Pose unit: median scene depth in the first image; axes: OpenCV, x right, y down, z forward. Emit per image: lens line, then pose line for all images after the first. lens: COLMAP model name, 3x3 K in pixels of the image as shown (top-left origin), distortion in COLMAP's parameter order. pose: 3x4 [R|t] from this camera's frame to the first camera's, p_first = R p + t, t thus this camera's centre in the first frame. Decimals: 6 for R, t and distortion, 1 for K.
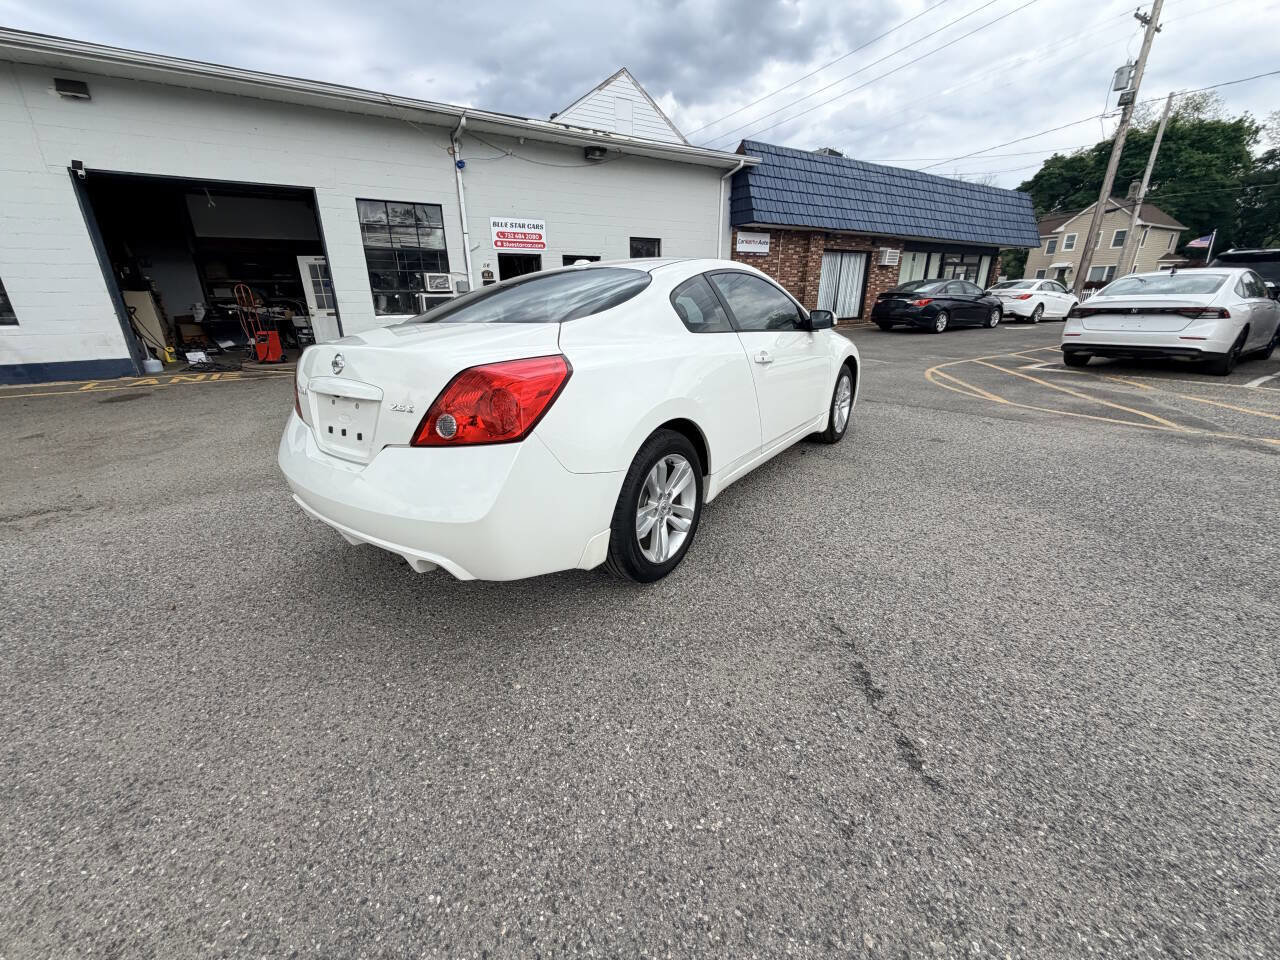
lens RADIAL K [[505.9, 0, 640.0], [0, 505.9, 480.0], [0, 0, 1]] dist [-0.001090, -0.000060]
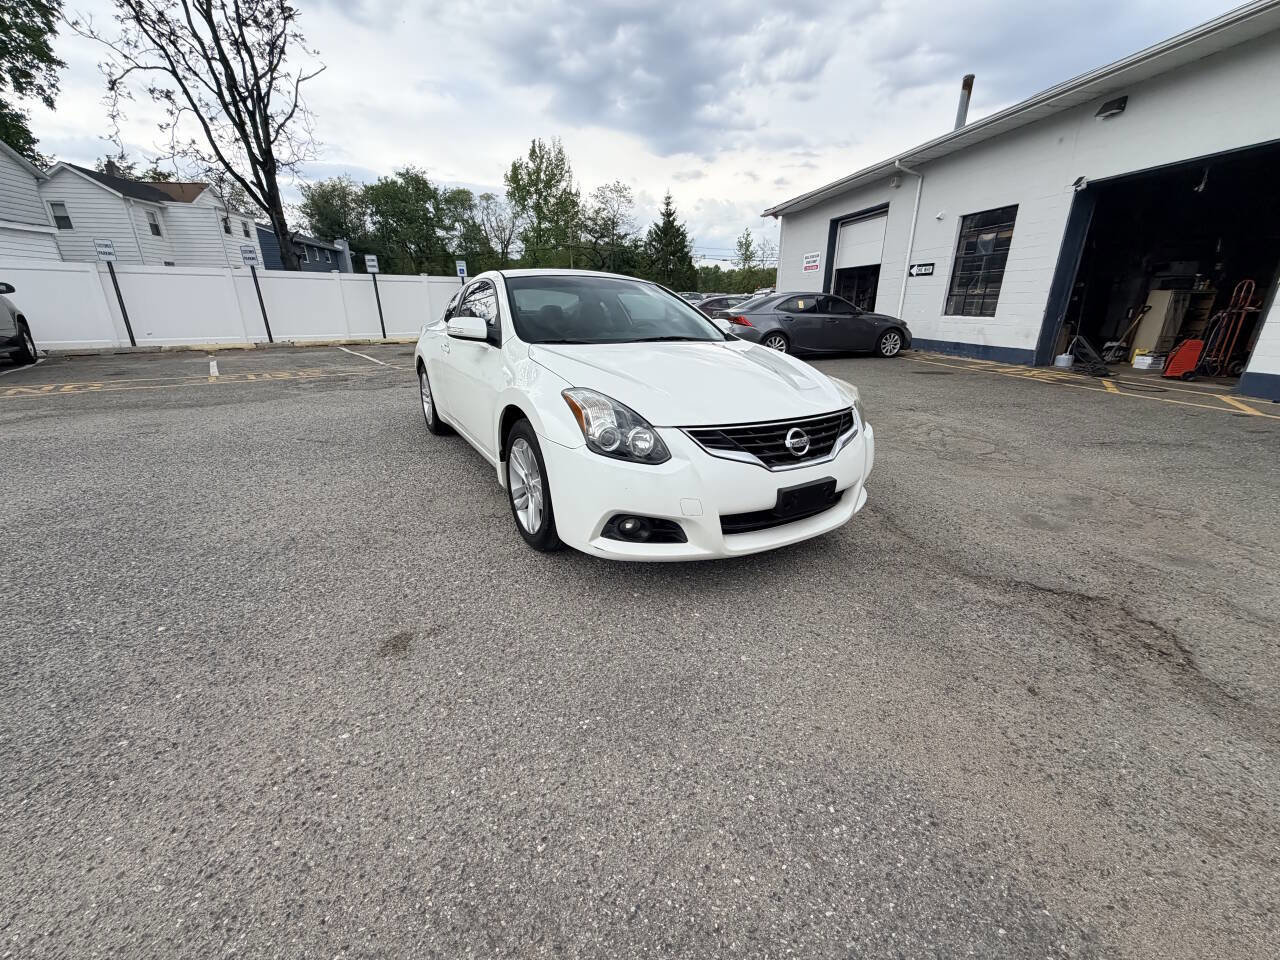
lens RADIAL K [[510.0, 0, 634.1], [0, 510.0, 478.8], [0, 0, 1]] dist [0.001359, -0.000151]
pose [[-0.401299, 0.310722, -0.861633, 0.359605], [-0.310335, 0.838938, 0.447074, -0.193365], [0.861772, 0.446805, -0.240237, 0.522970]]
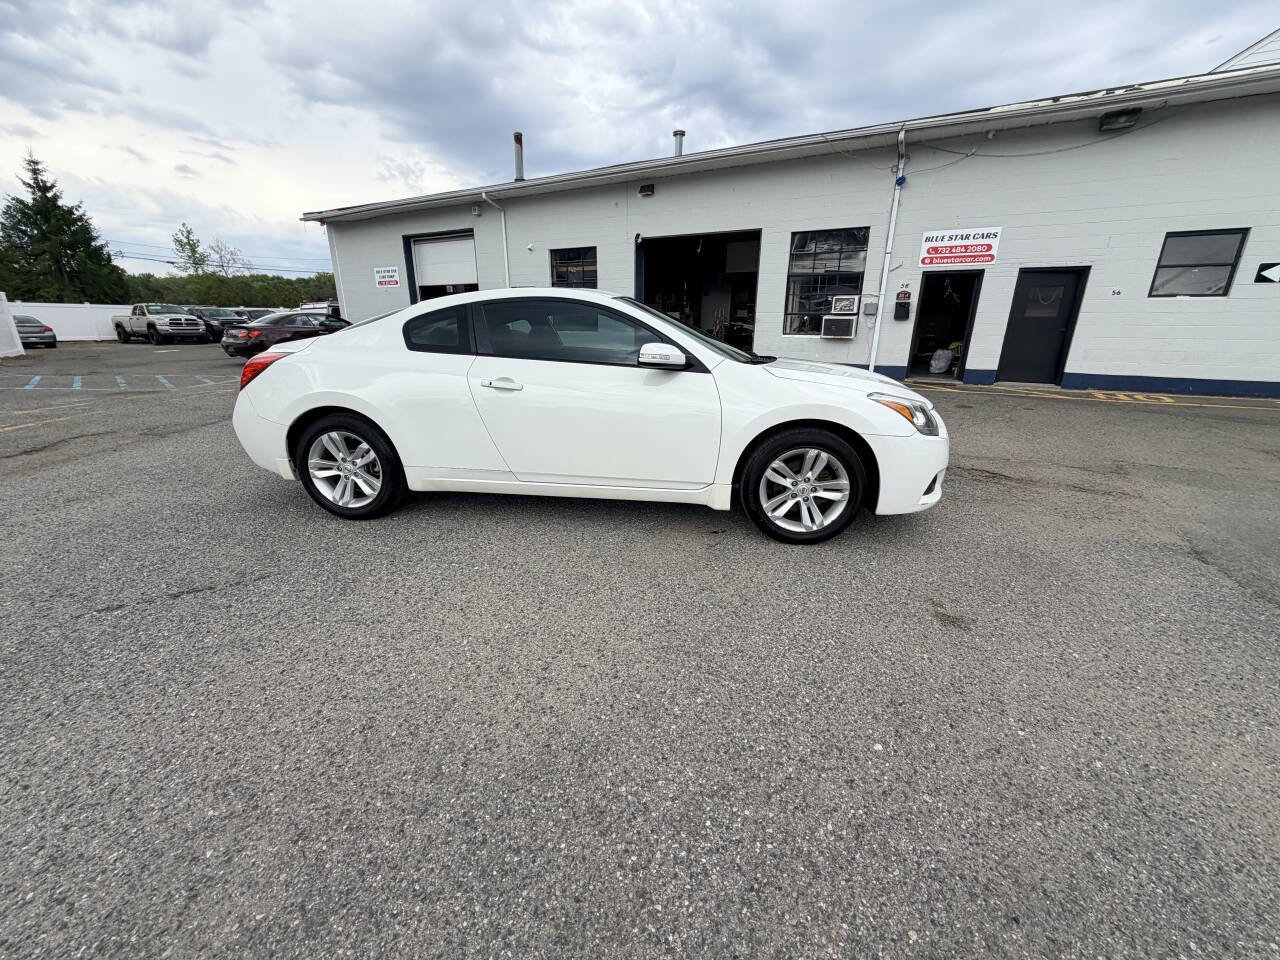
lens RADIAL K [[512.1, 0, 639.3], [0, 512.1, 475.5], [0, 0, 1]] dist [0.000747, 0.000057]
pose [[0.482187, 0.270224, -0.833351, 0.352792], [-0.309130, 0.942534, 0.126762, -0.077772], [0.819716, 0.196491, 0.538012, 0.195477]]
